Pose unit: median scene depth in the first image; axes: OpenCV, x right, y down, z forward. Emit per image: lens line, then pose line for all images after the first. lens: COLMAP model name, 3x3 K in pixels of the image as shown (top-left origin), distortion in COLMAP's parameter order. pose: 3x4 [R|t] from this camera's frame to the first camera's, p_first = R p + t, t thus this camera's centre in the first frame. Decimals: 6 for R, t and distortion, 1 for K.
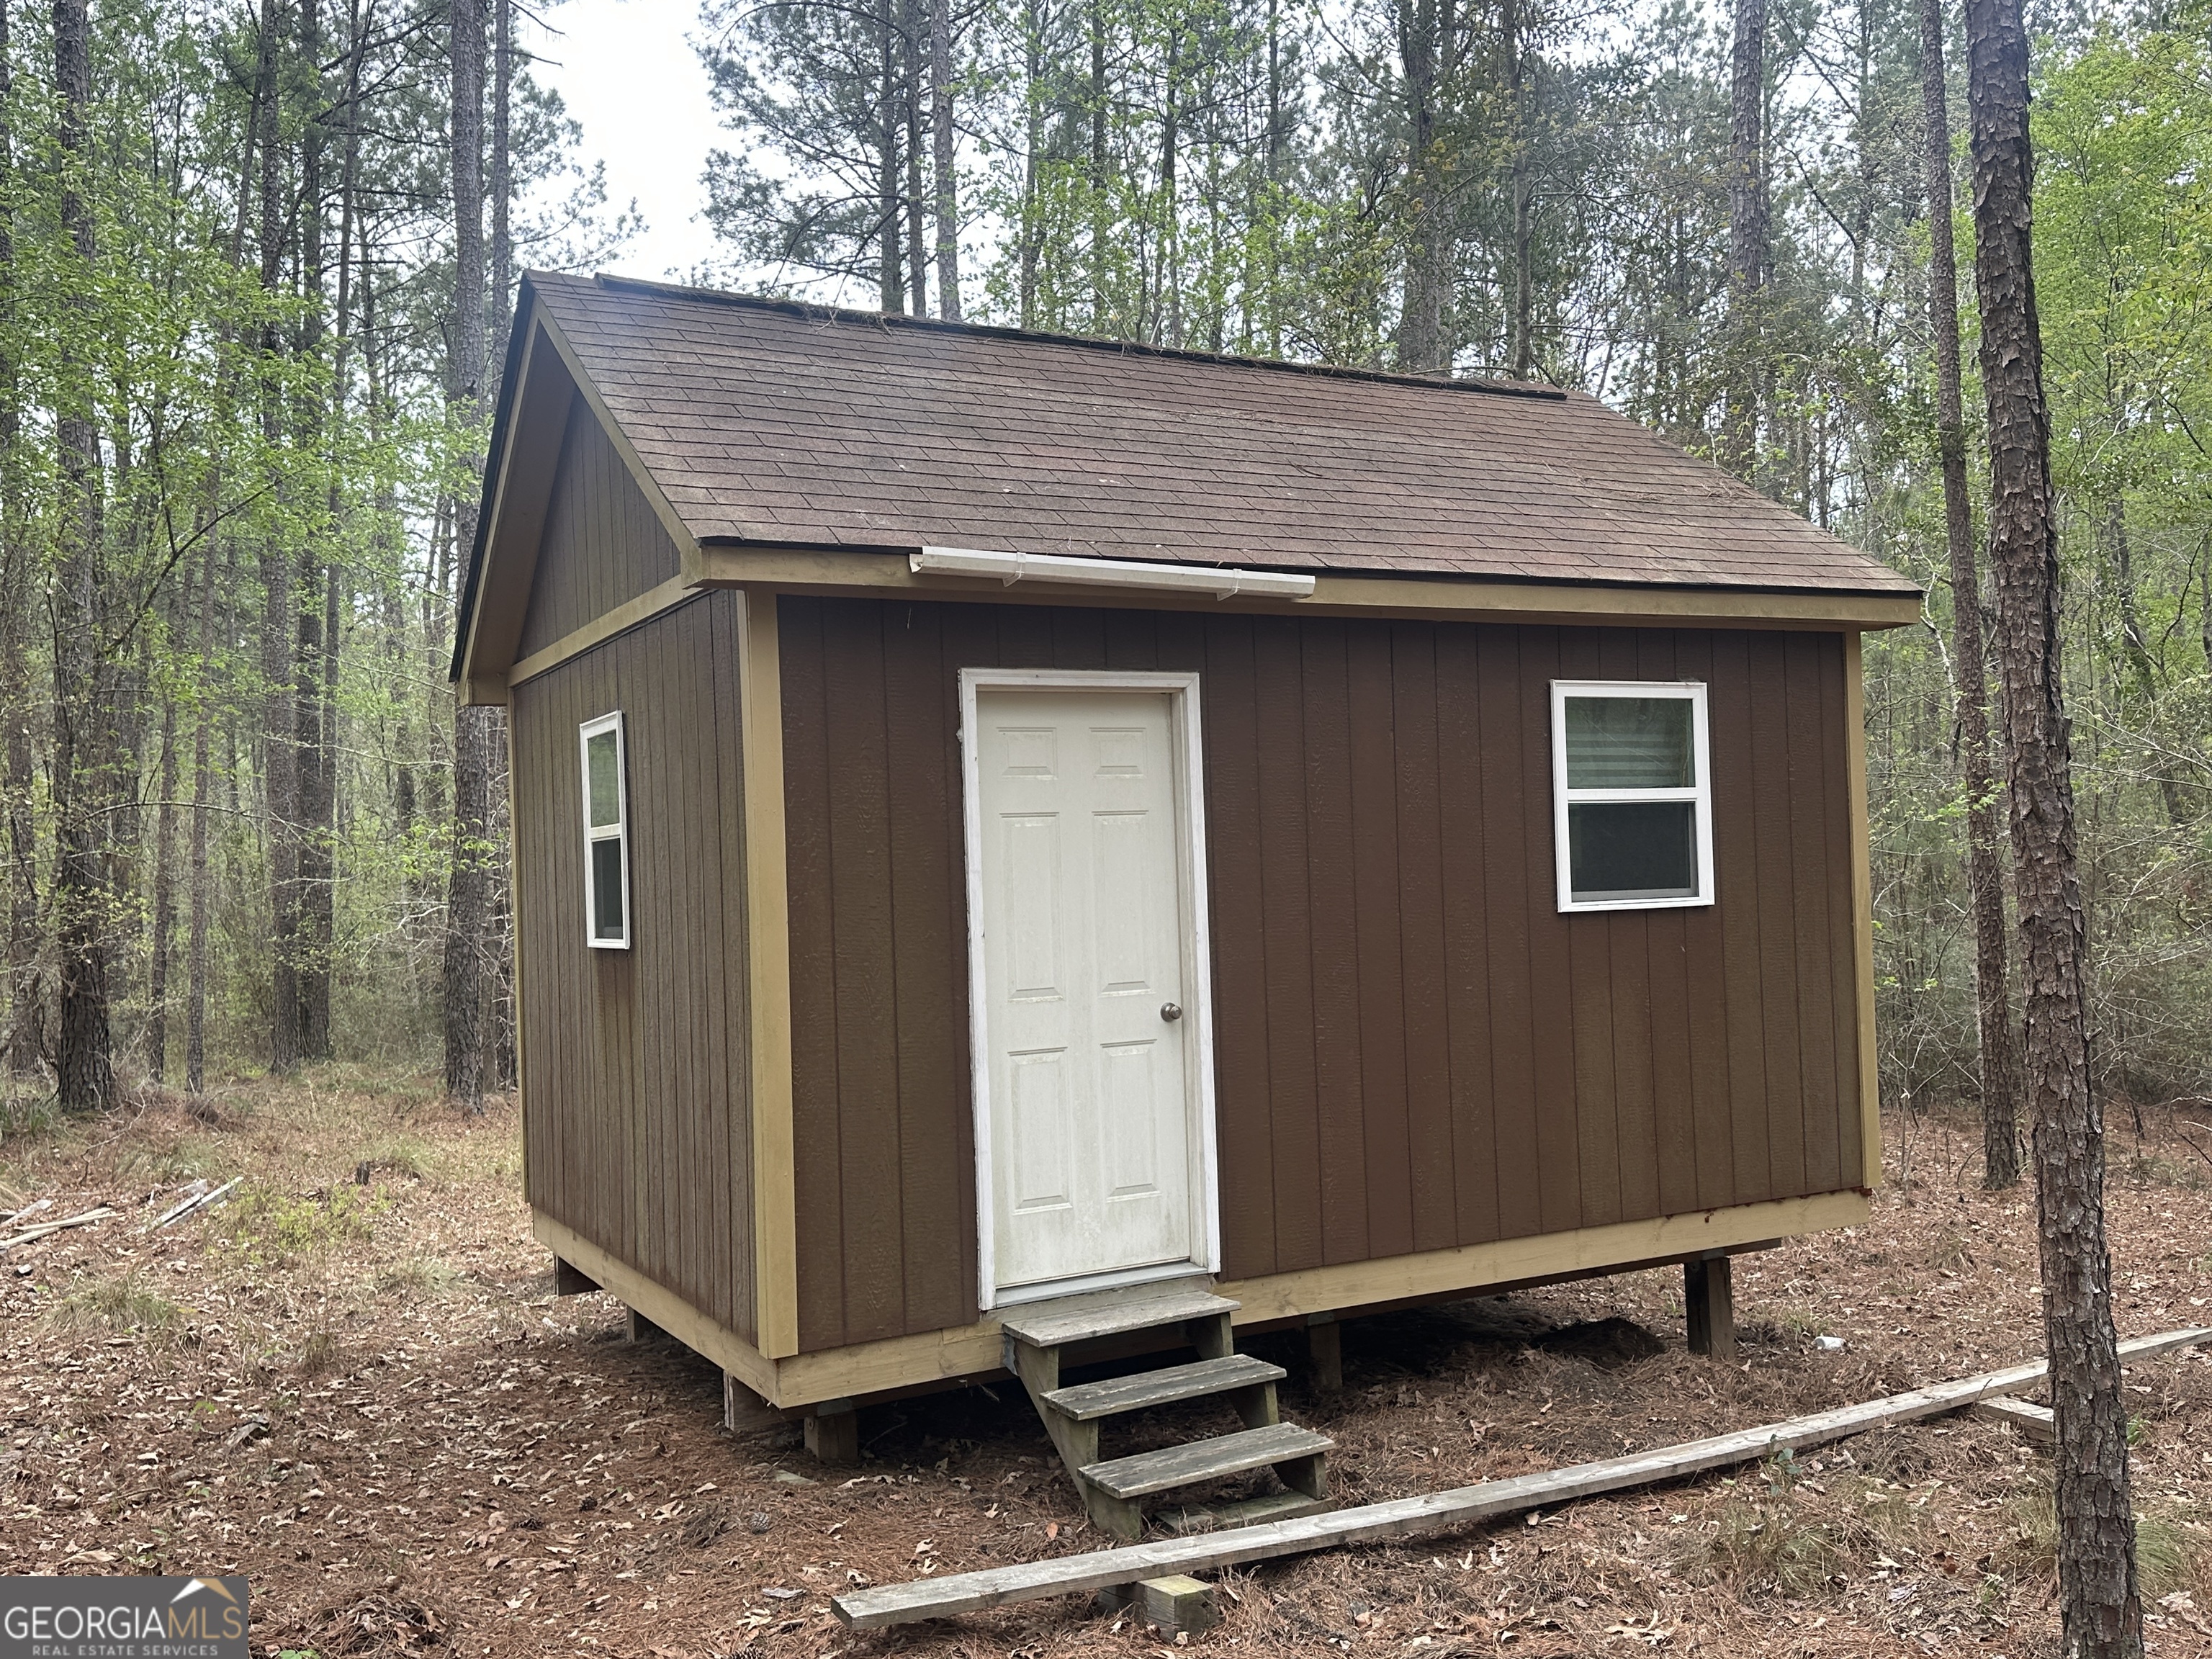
lens RADIAL K [[1937.1, 0, 1107.3], [0, 1937.1, 838.9], [0, 0, 1]] dist [0.010829, -0.002330]
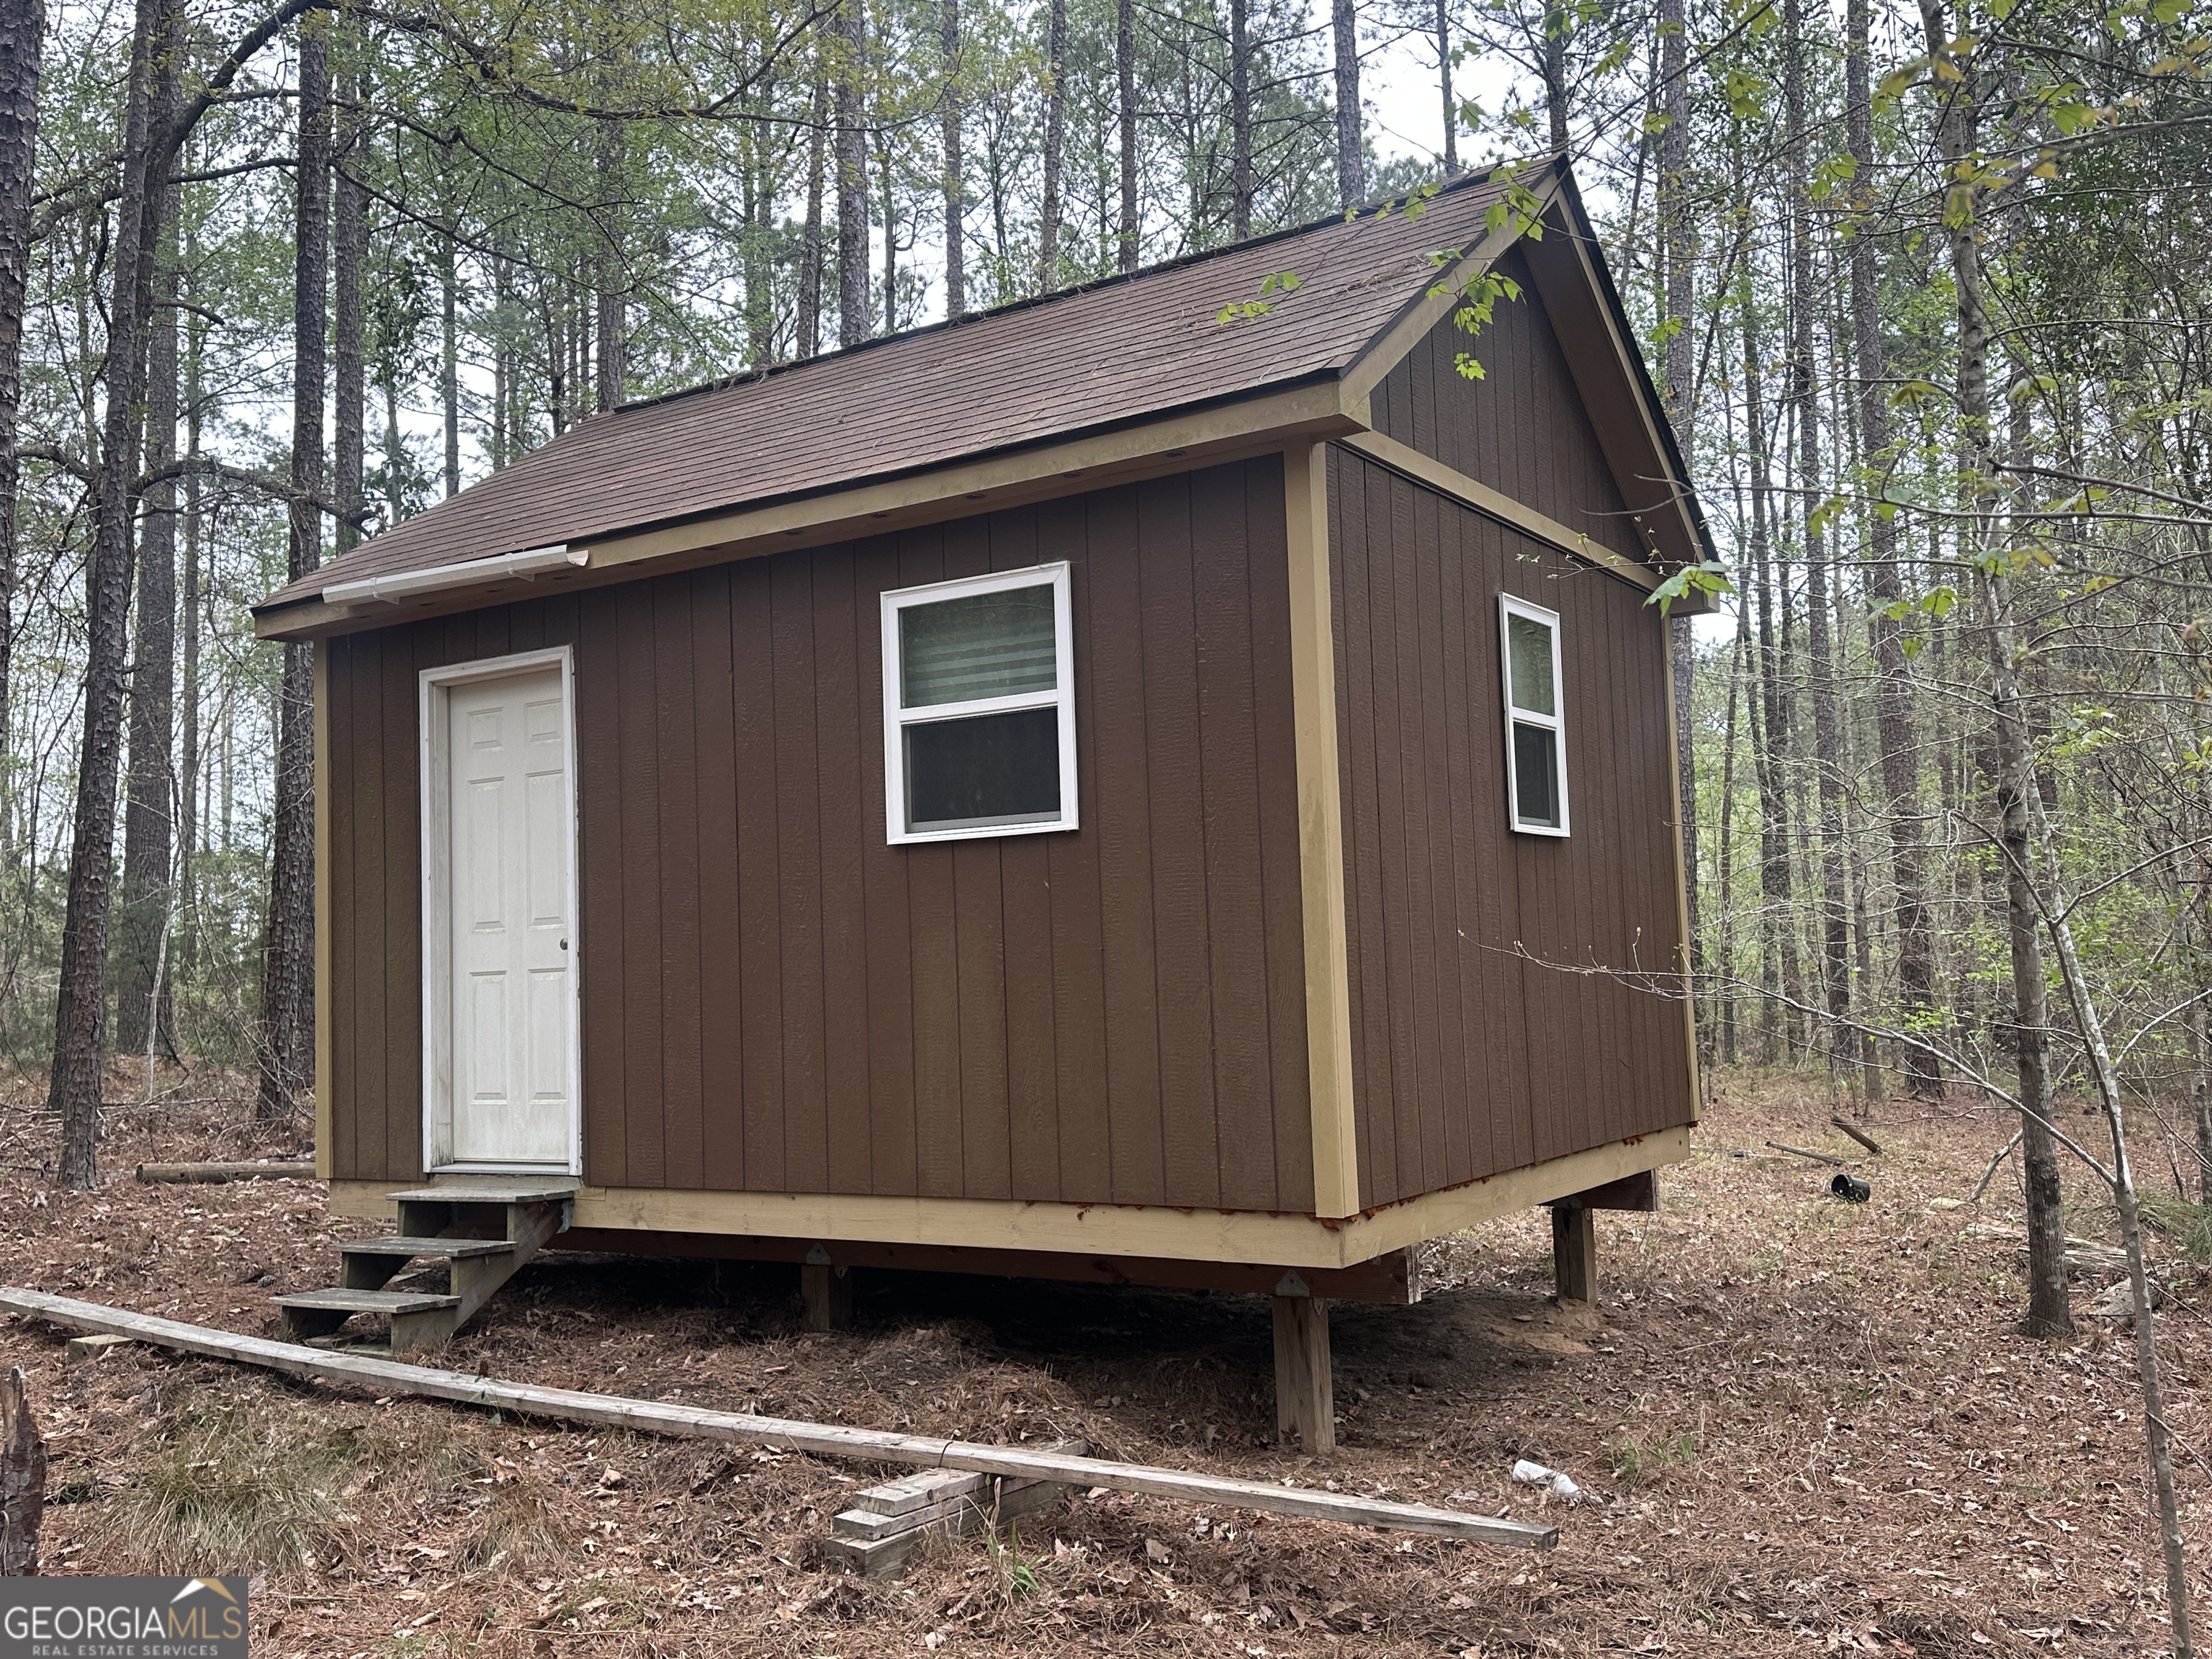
lens RADIAL K [[1937.1, 0, 1107.8], [0, 1937.1, 818.1], [0, 0, 1]] dist [0.010829, -0.002330]
pose [[0.512279, -0.052058, -0.857240, 1.057695], [0.034665, 0.998601, -0.039926, 0.064567], [0.858119, -0.009263, 0.513367, 0.615669]]
